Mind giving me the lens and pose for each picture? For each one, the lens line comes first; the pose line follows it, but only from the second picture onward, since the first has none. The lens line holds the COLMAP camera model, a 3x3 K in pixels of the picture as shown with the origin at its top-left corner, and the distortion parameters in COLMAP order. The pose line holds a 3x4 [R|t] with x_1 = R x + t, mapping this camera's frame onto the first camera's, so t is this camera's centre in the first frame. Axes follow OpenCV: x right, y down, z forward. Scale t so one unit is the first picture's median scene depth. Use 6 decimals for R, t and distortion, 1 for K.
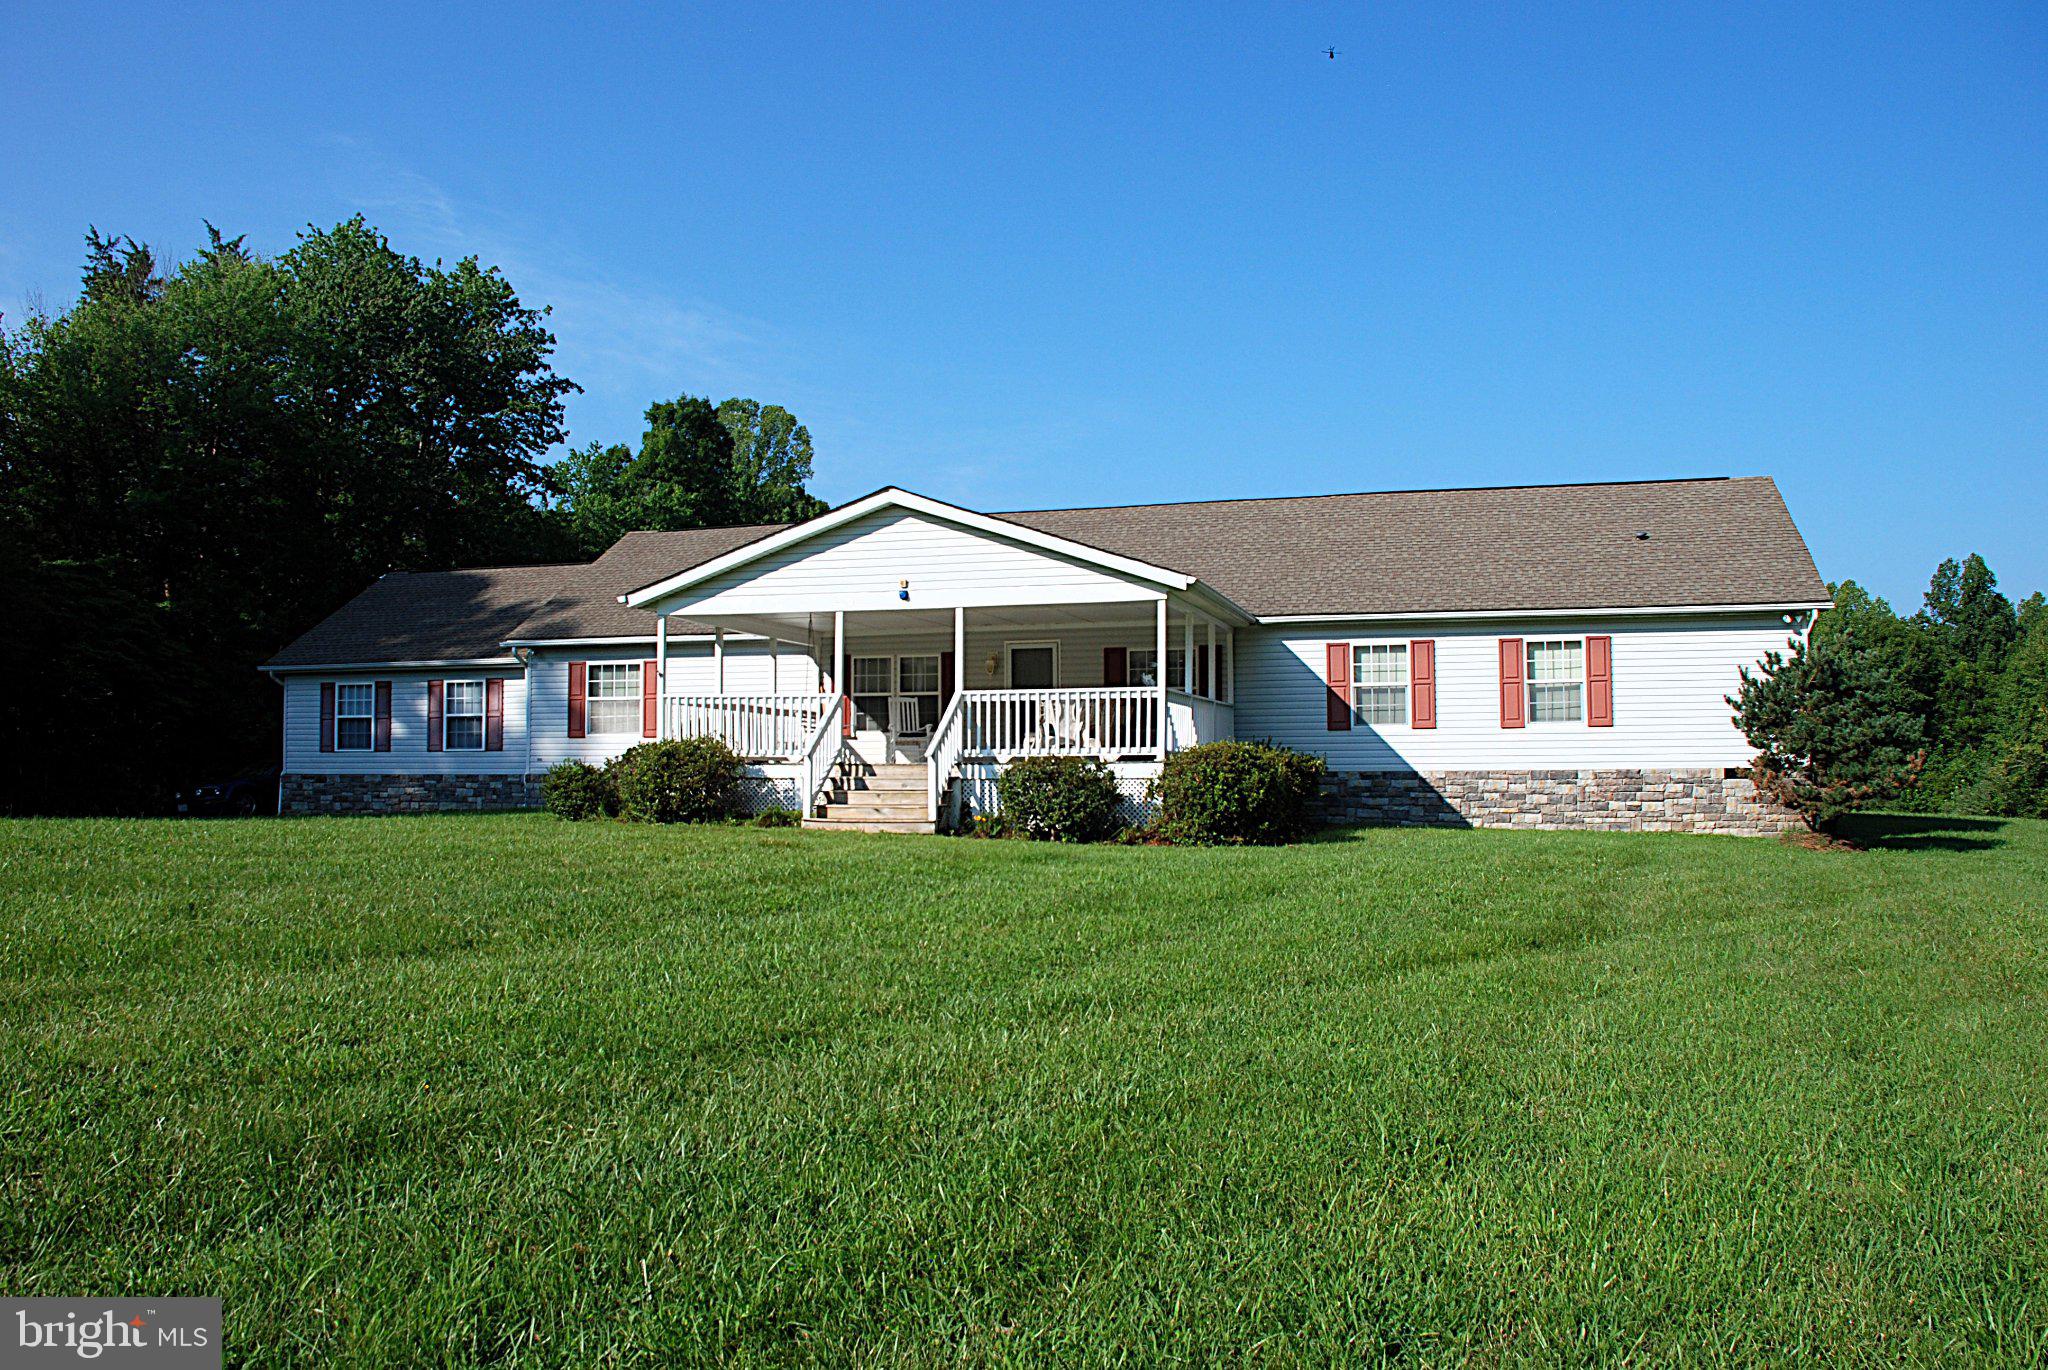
lens RADIAL K [[1625.7, 0, 1025.1], [0, 1625.7, 733.6], [0, 0, 1]] dist [-0.175982, 0.115015]
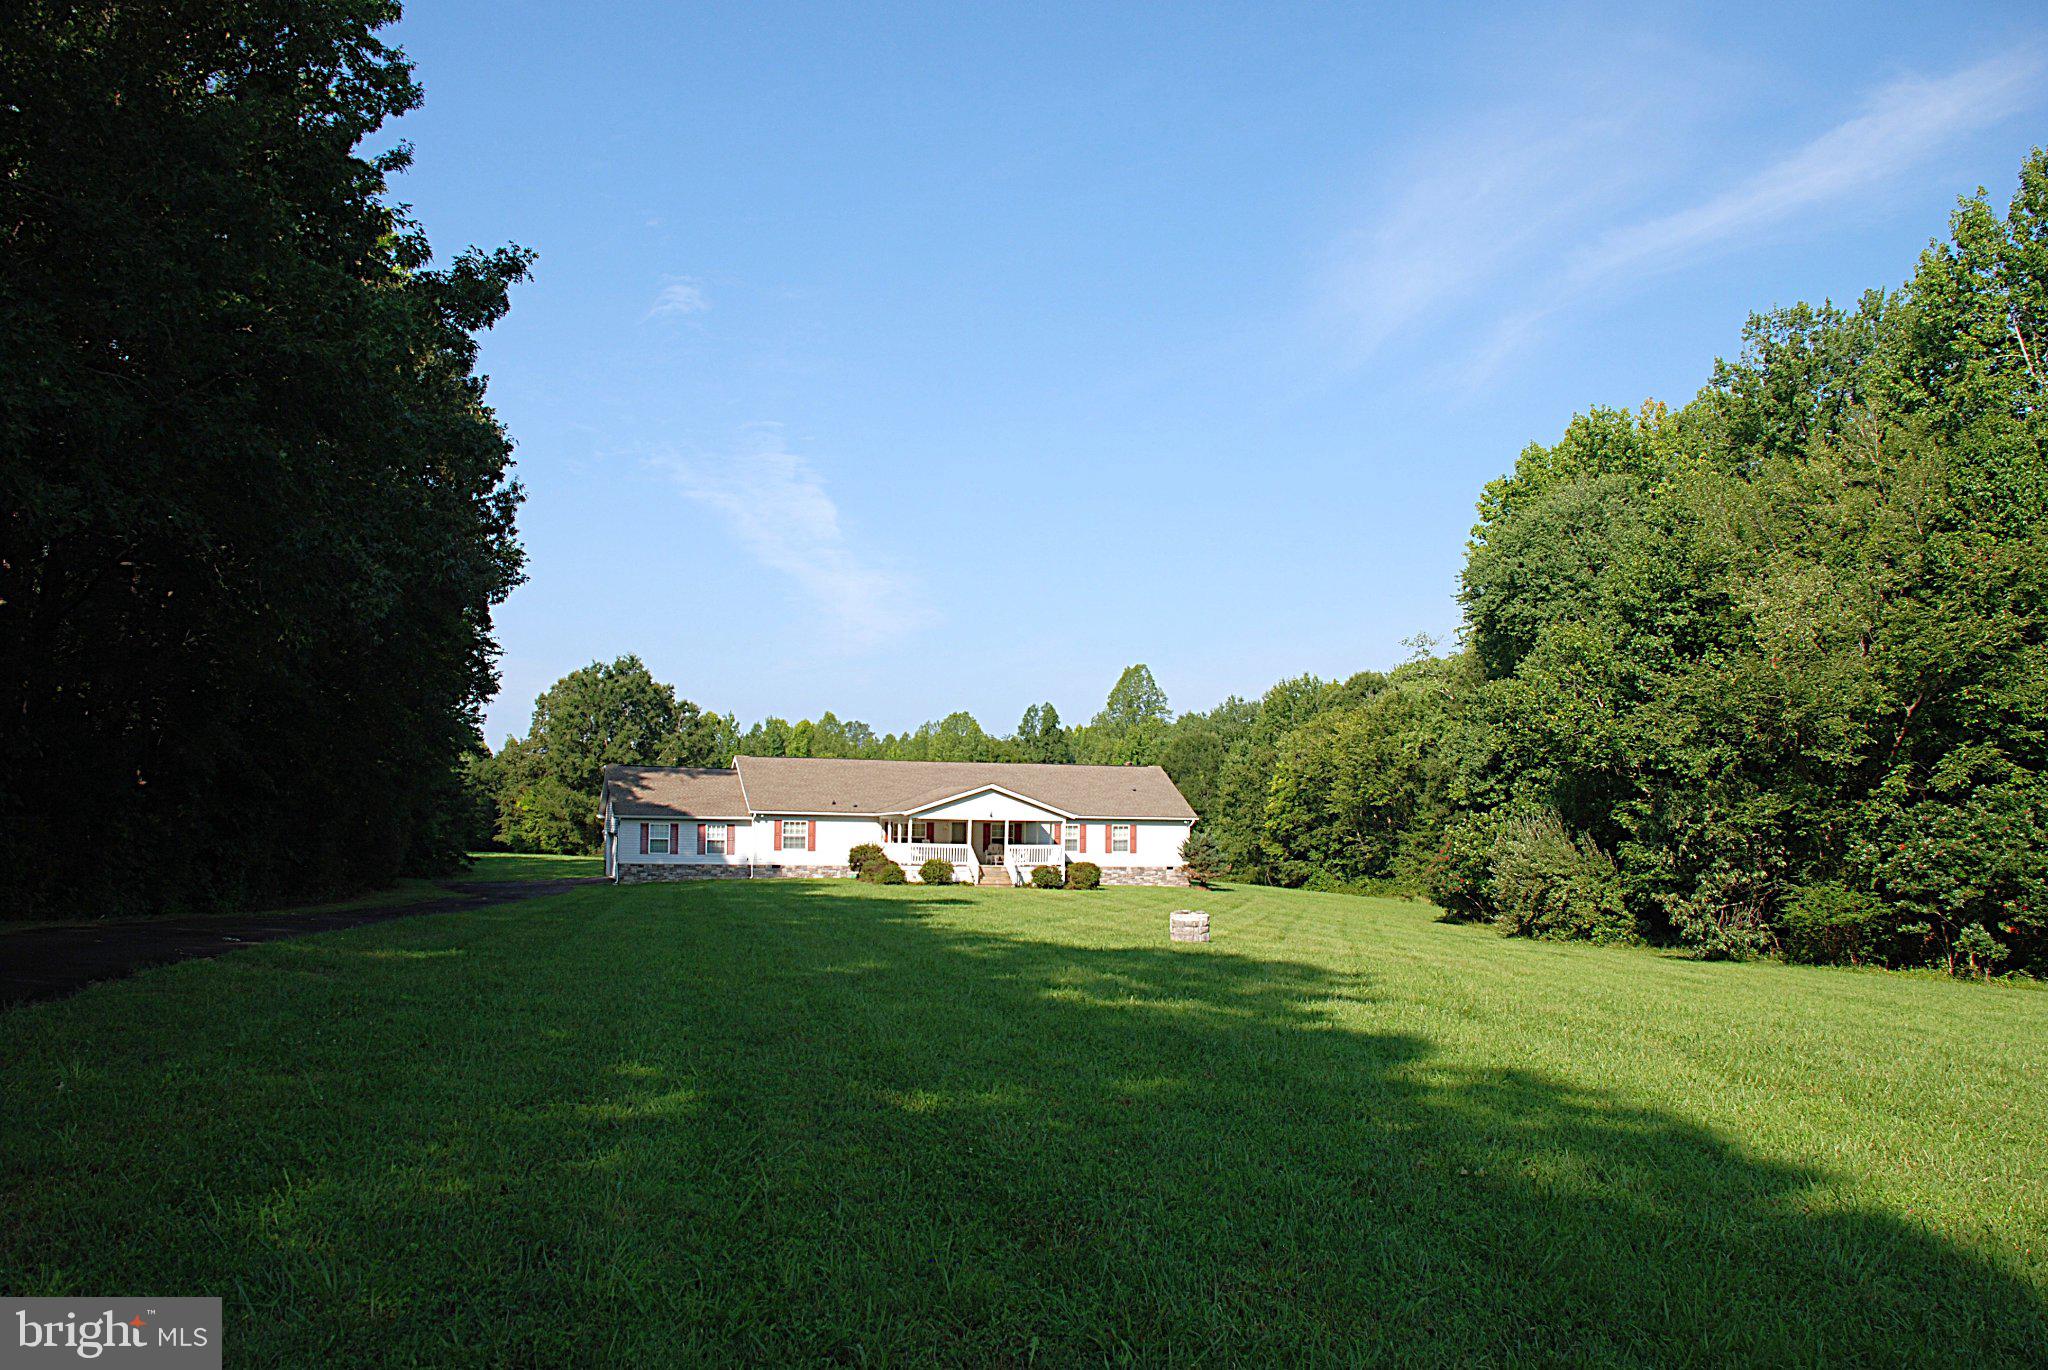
lens RADIAL K [[1590.5, 0, 1020.7], [0, 1590.5, 719.5], [0, 0, 1]] dist [-0.132780, 0.095163]
pose [[0.821568, 0.052338, 0.567703, -1.661339], [-0.027726, 0.998267, -0.051908, -0.101312], [-0.569435, 0.026906, 0.821596, -1.523336]]
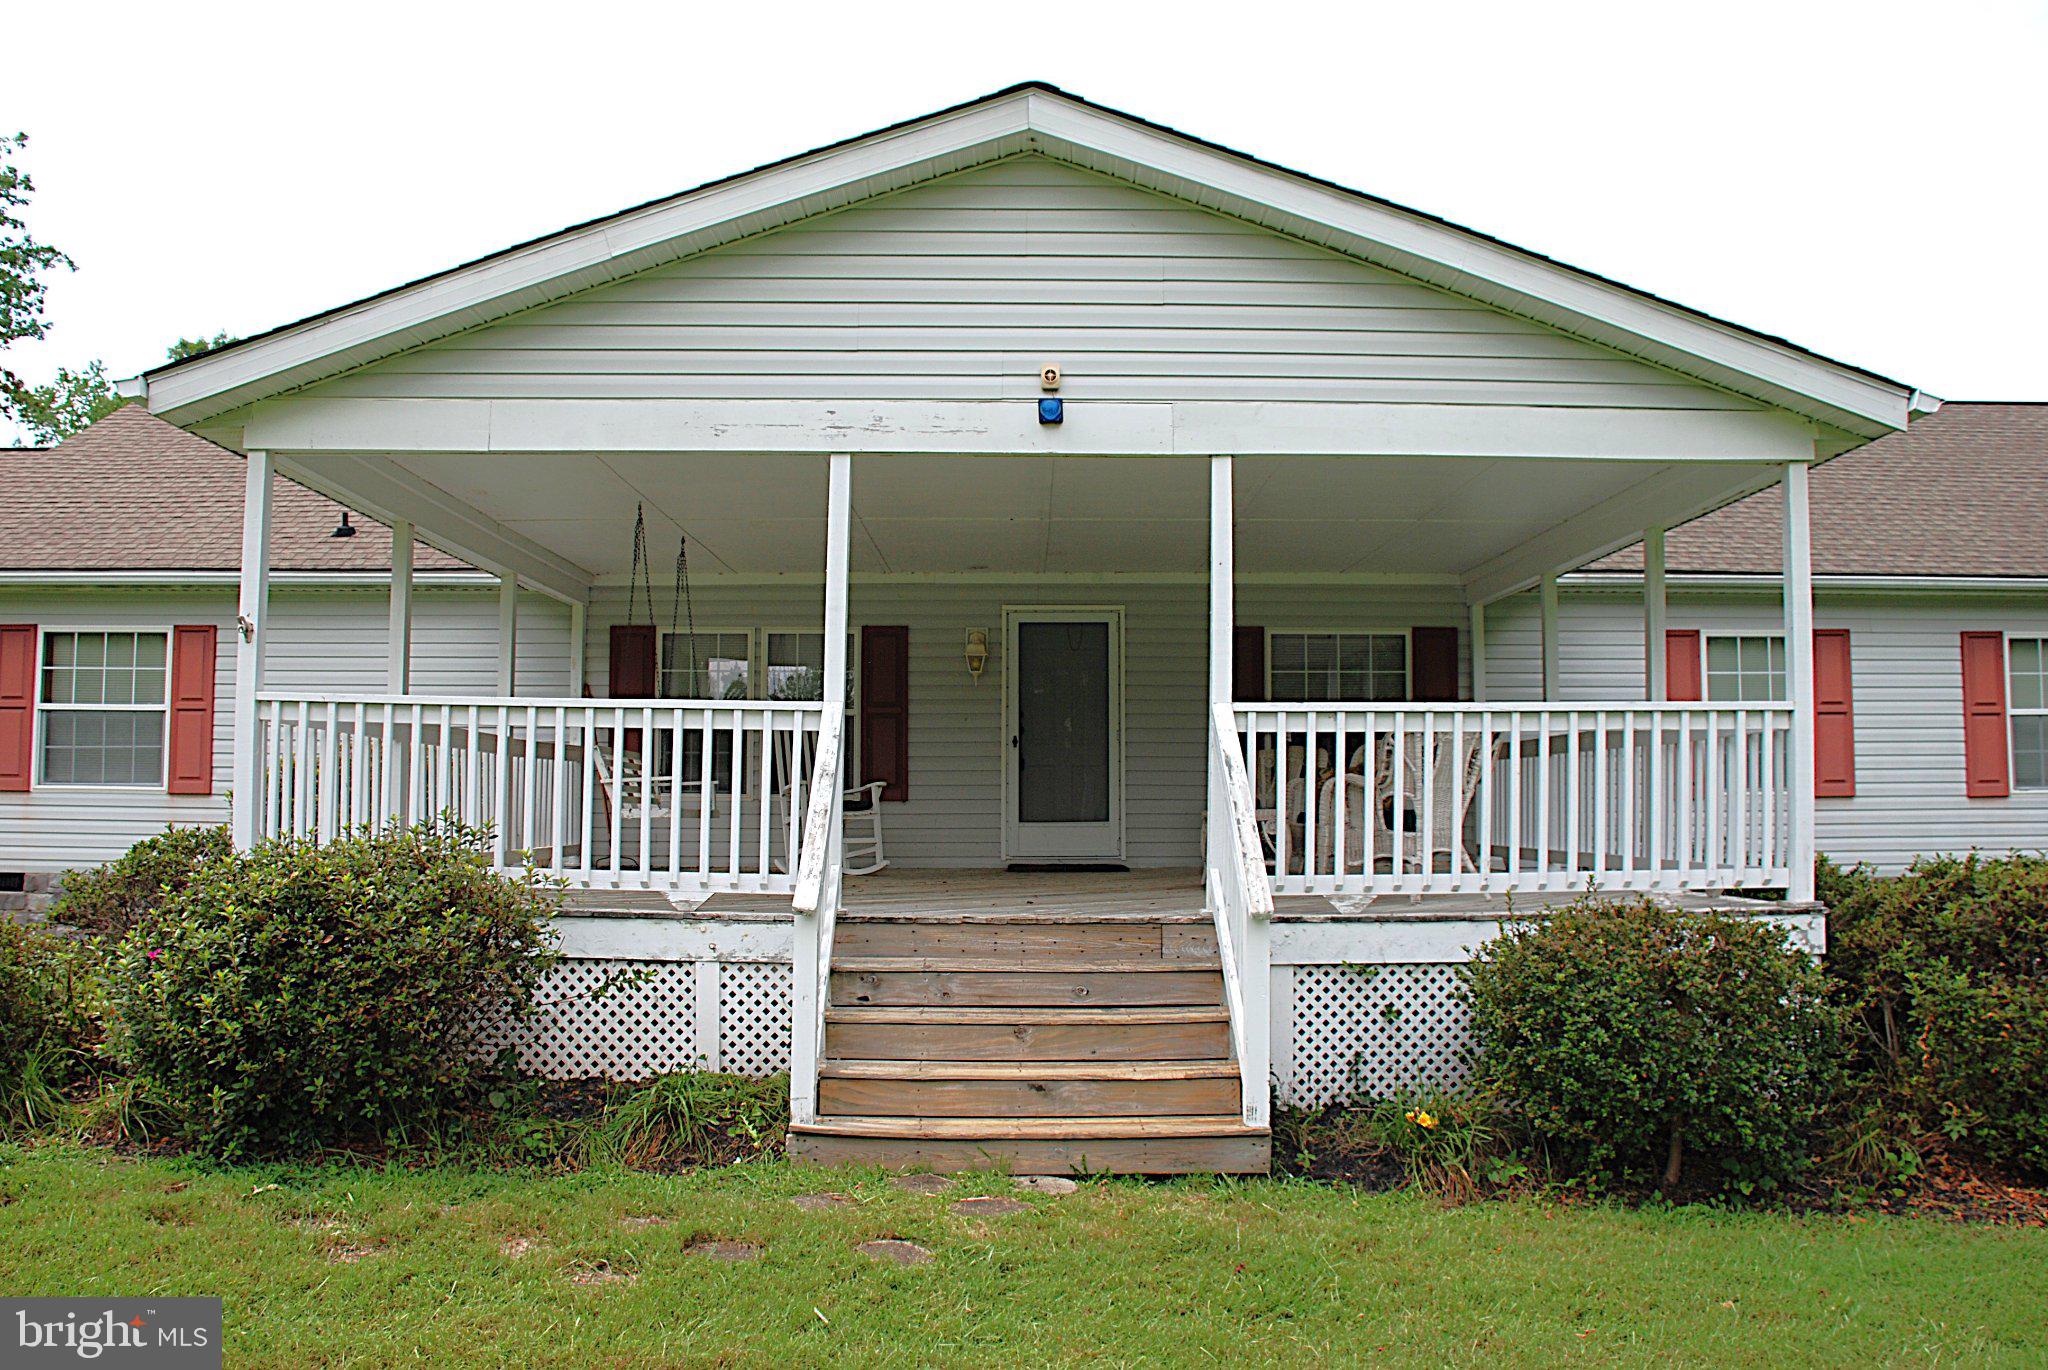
lens RADIAL K [[1590.5, 0, 1020.7], [0, 1590.5, 719.5], [0, 0, 1]] dist [-0.132780, 0.095163]
pose [[0.960672, 0.021140, 0.276879, -0.147240], [-0.013382, 0.999464, -0.029877, -0.010112], [-0.277362, 0.024997, 0.960440, 0.598202]]
